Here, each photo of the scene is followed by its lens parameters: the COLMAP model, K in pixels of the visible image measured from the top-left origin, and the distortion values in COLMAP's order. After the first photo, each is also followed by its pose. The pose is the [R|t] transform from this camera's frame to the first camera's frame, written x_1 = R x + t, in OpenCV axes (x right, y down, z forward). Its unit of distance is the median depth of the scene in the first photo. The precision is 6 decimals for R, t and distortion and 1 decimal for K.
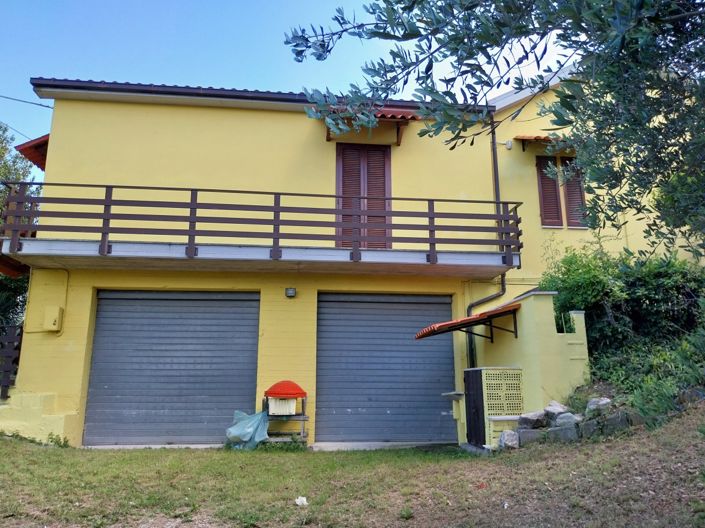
lens RADIAL K [[552.2, 0, 355.7], [0, 552.2, 261.0], [0, 0, 1]] dist [0.057397, -0.088108]
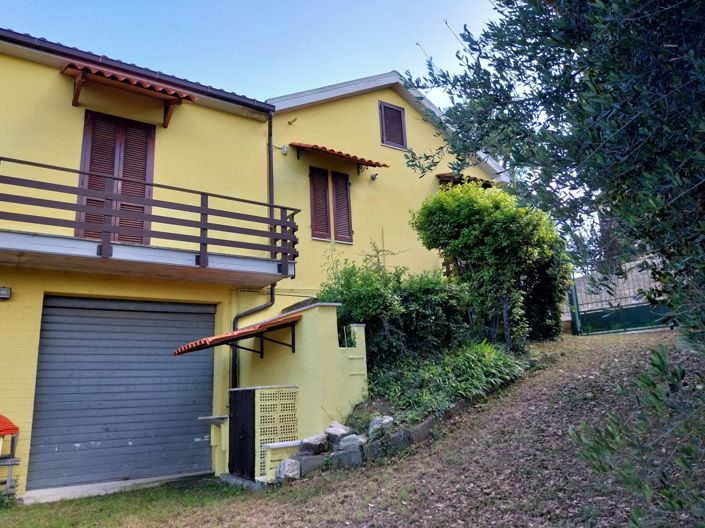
lens RADIAL K [[552.2, 0, 355.7], [0, 552.2, 261.0], [0, 0, 1]] dist [0.057397, -0.088108]
pose [[0.894397, 0.070795, 0.441636, -0.029503], [-0.060285, 0.997465, -0.037806, 0.013998], [-0.443193, 0.007190, 0.896397, 0.119698]]
